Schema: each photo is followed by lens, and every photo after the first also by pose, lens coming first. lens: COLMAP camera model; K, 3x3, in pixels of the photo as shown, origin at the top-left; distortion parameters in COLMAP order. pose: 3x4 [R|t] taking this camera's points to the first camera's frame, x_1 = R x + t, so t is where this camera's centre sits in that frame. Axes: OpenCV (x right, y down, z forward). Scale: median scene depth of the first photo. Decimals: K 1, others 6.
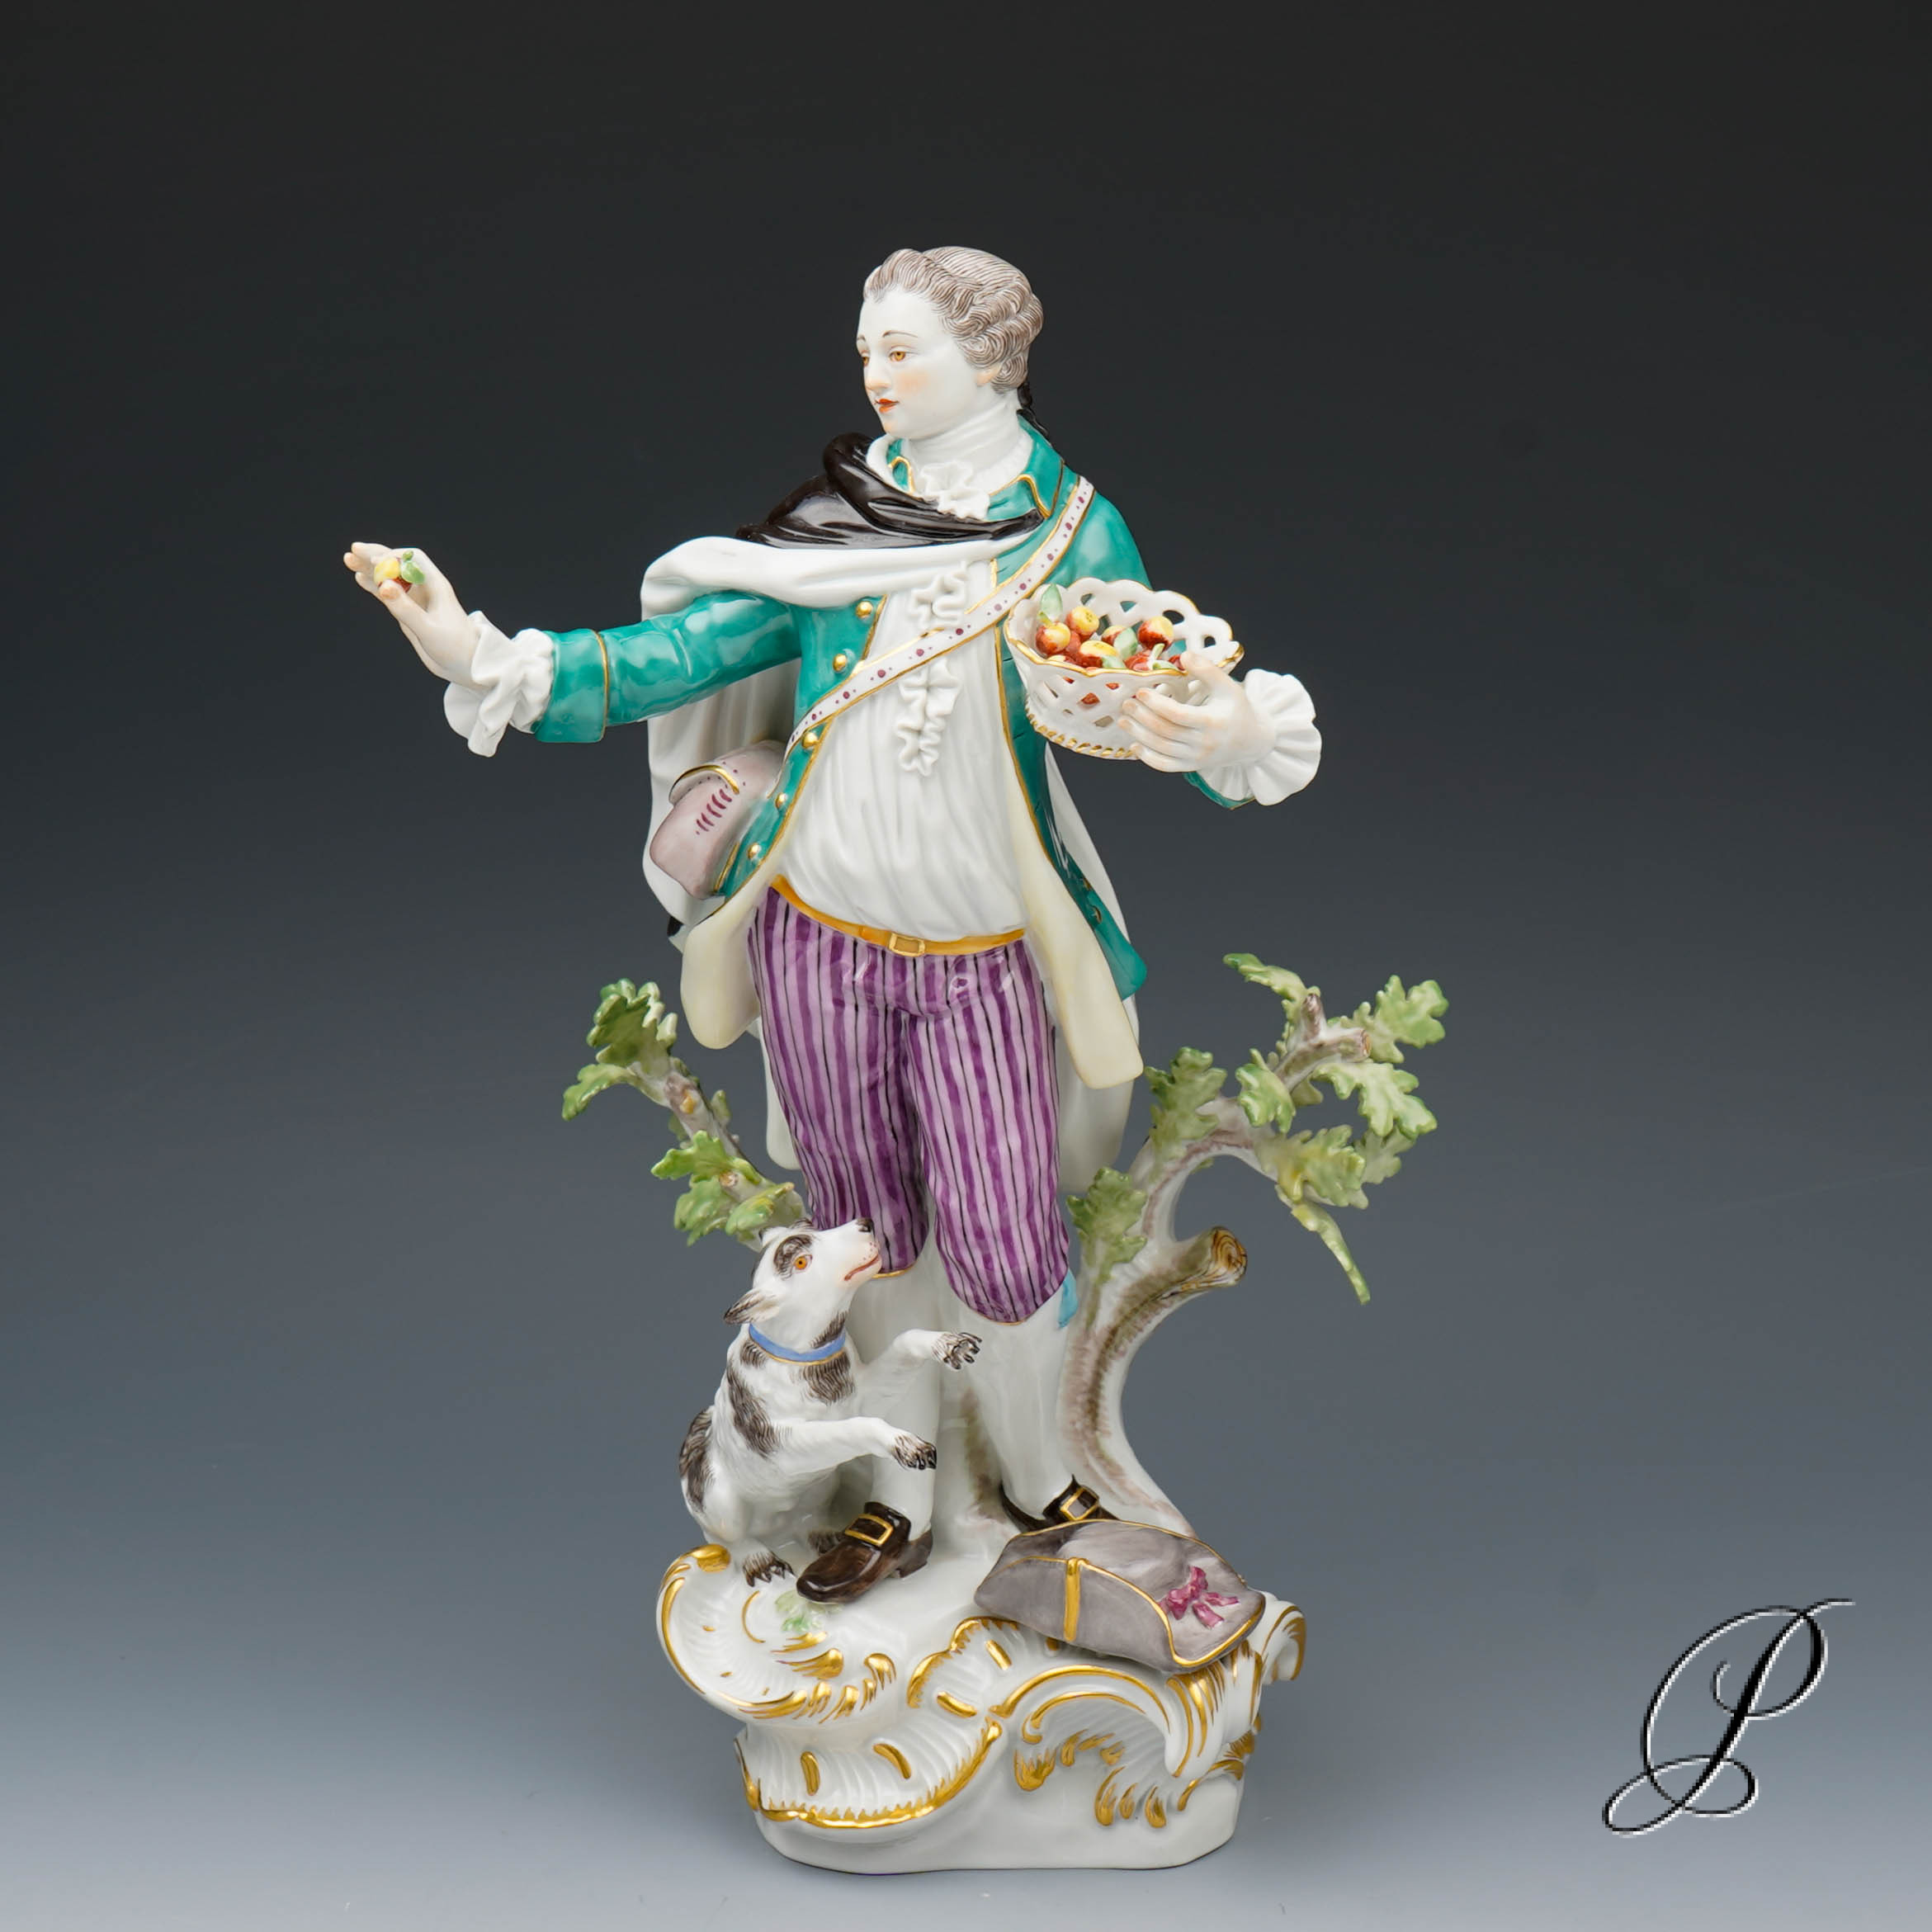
lens RADIAL K [[4187.7, 0, 1139.6], [0, 4187.7, 911.8], [0, 0, 1]] dist [0.000636, -0.138727]
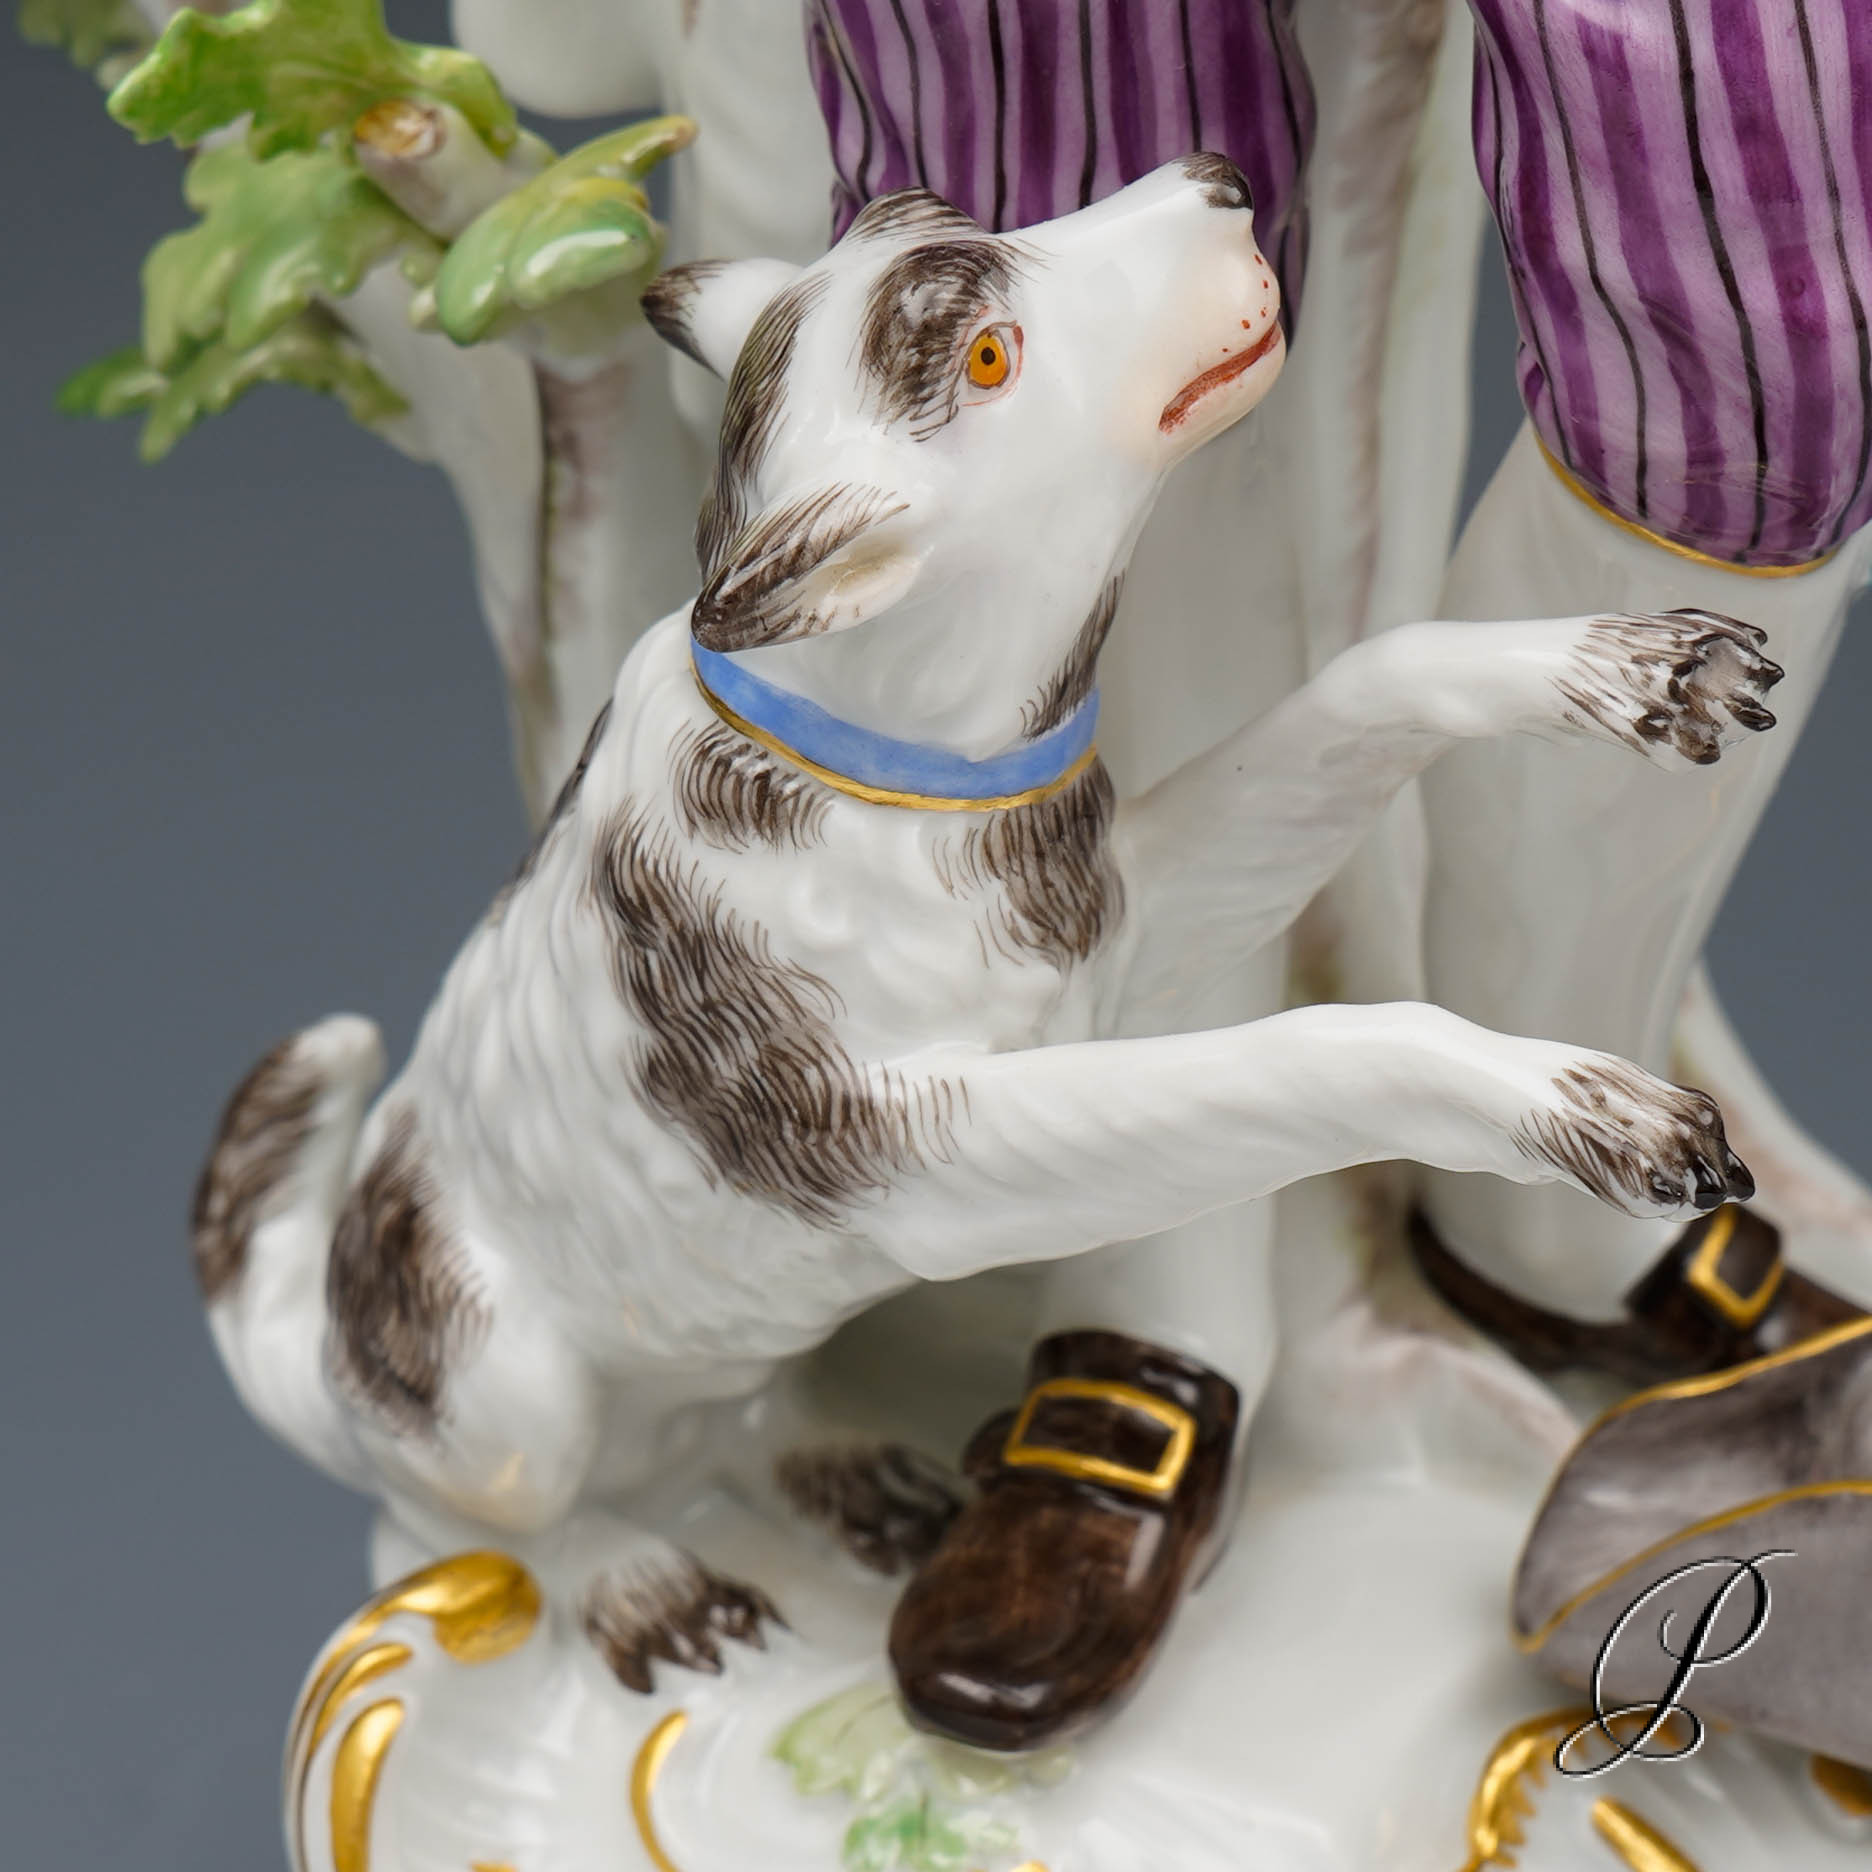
lens RADIAL K [[4994.9, 0, 848.8], [0, 4994.9, 1150.1], [0, 0, 1]] dist [0.044176, 0.185757]
pose [[0.972839, -0.100967, 0.208303, -0.150855], [0.068023, 0.984824, 0.159668, 0.083321], [-0.221263, -0.141162, 0.964944, 0.743655]]
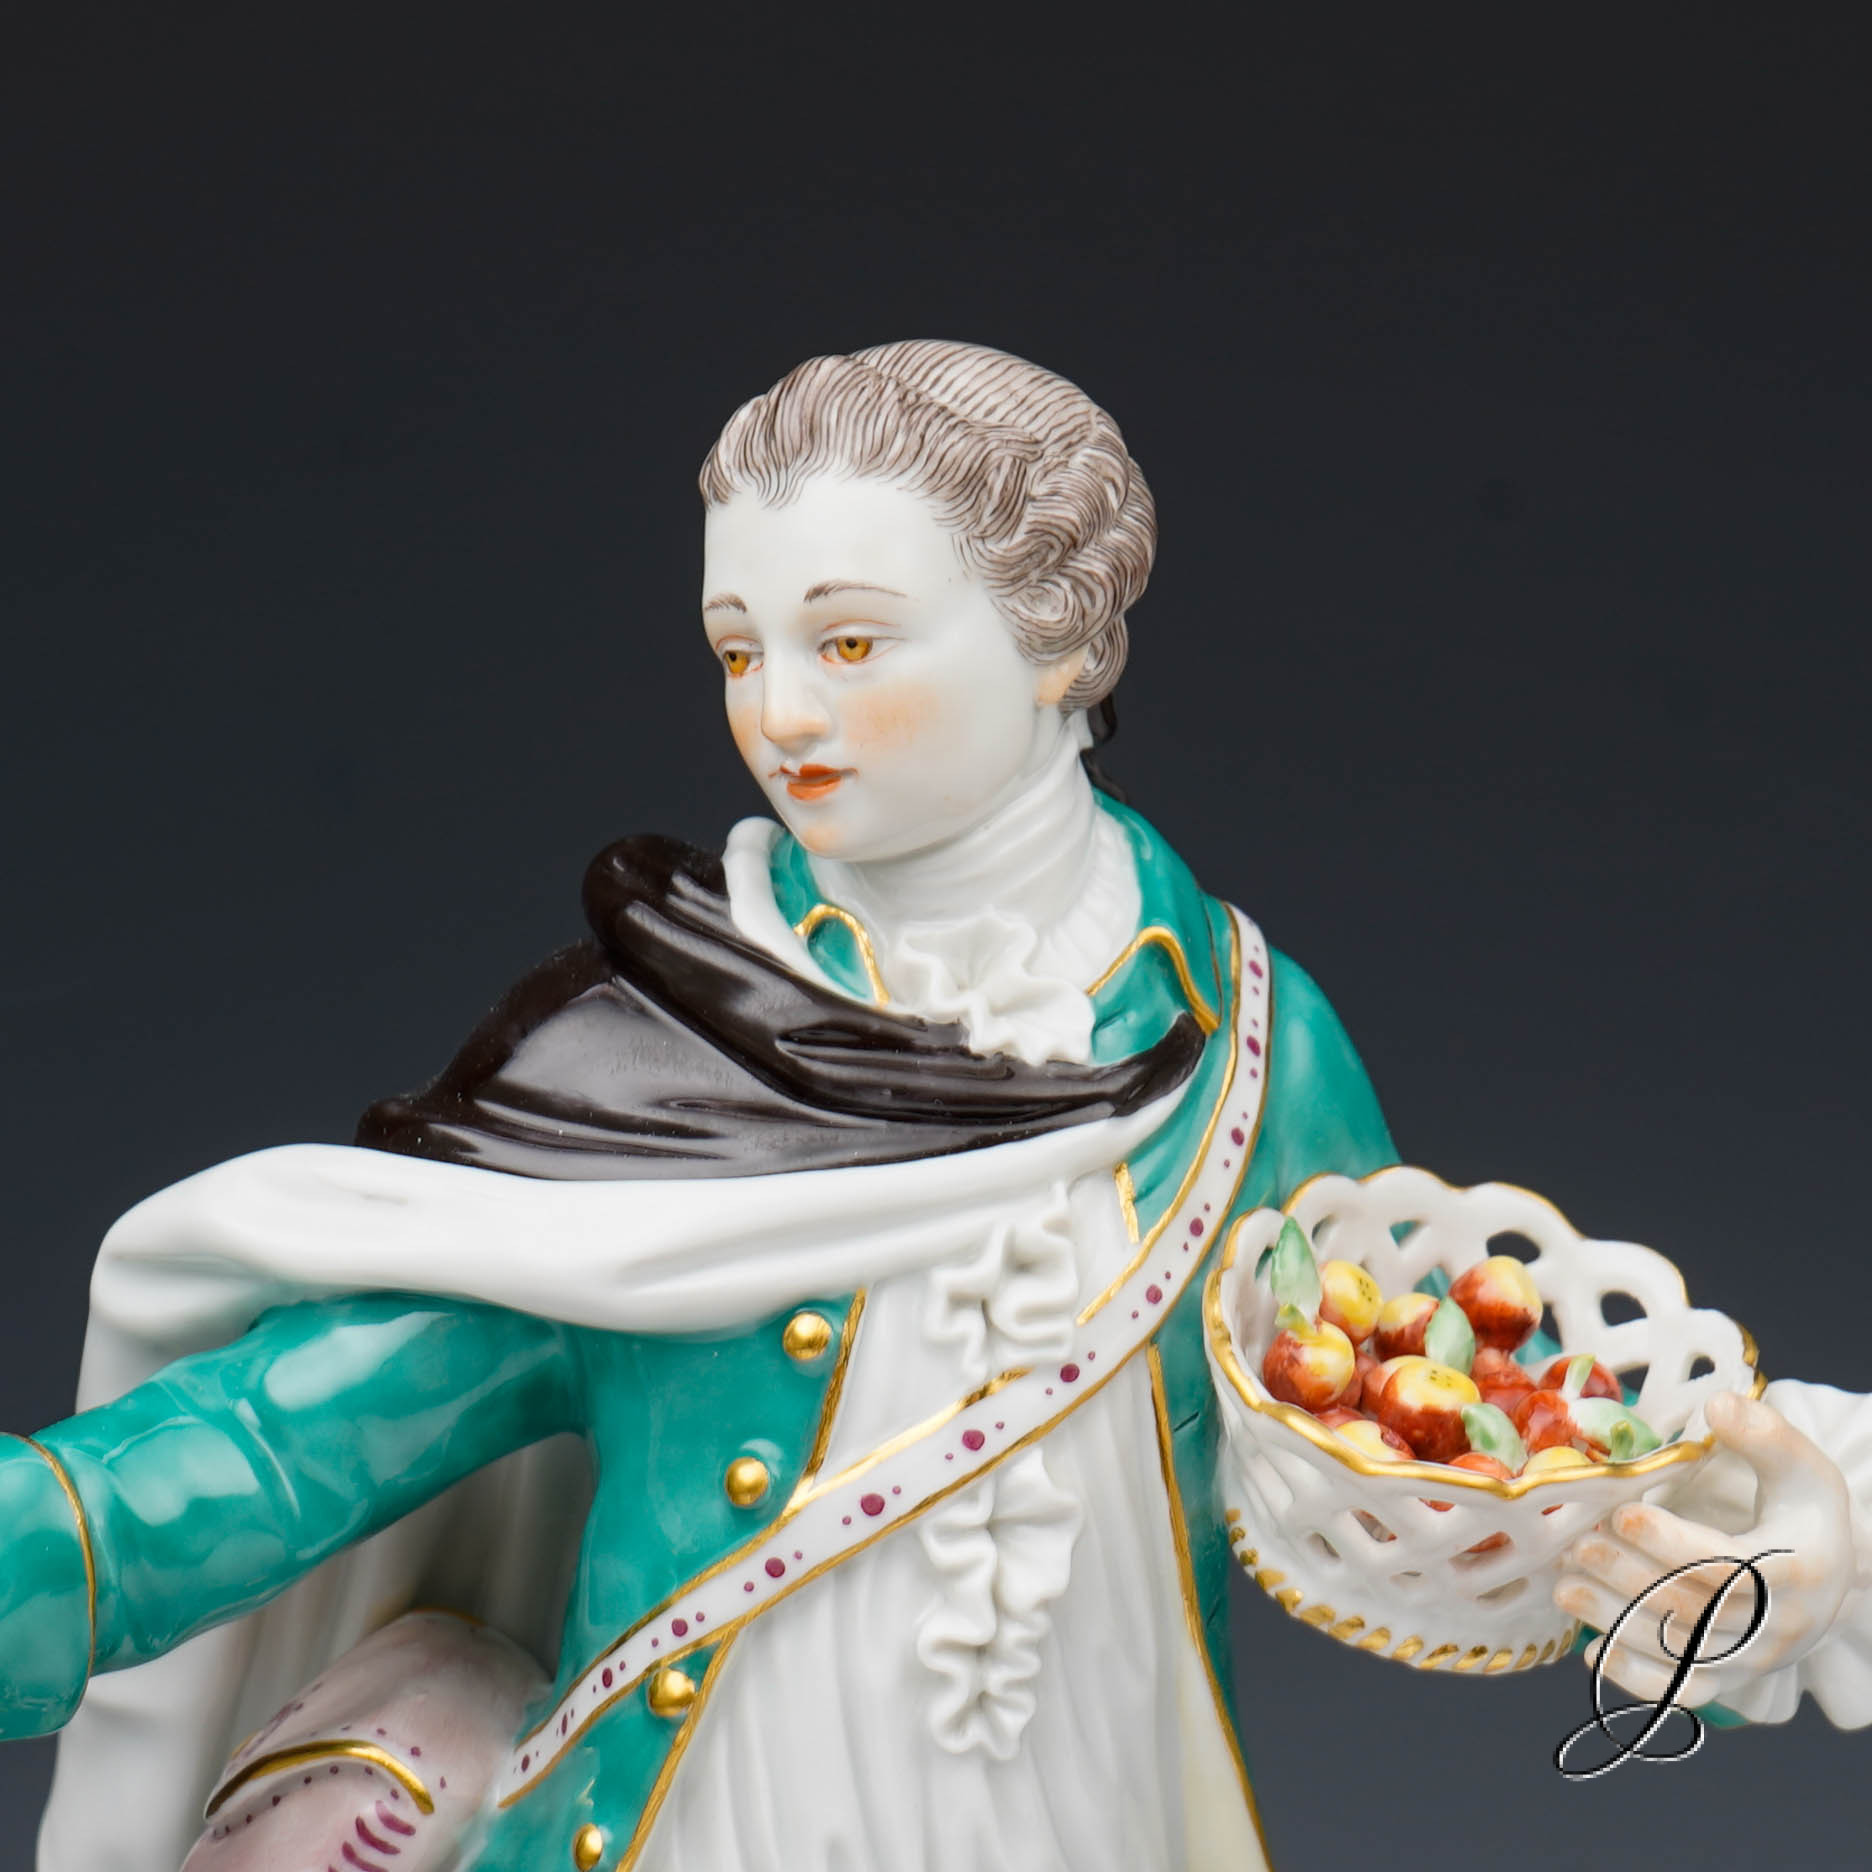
lens RADIAL K [[5214.8, 0, 1085.0], [0, 5214.8, 992.6], [0, 0, 1]] dist [-0.054377, -0.999567]
pose [[0.961876, -0.083171, 0.260532, -0.155053], [0.081526, 0.996524, 0.017131, -0.105134], [-0.261051, 0.004762, 0.965313, 0.531916]]
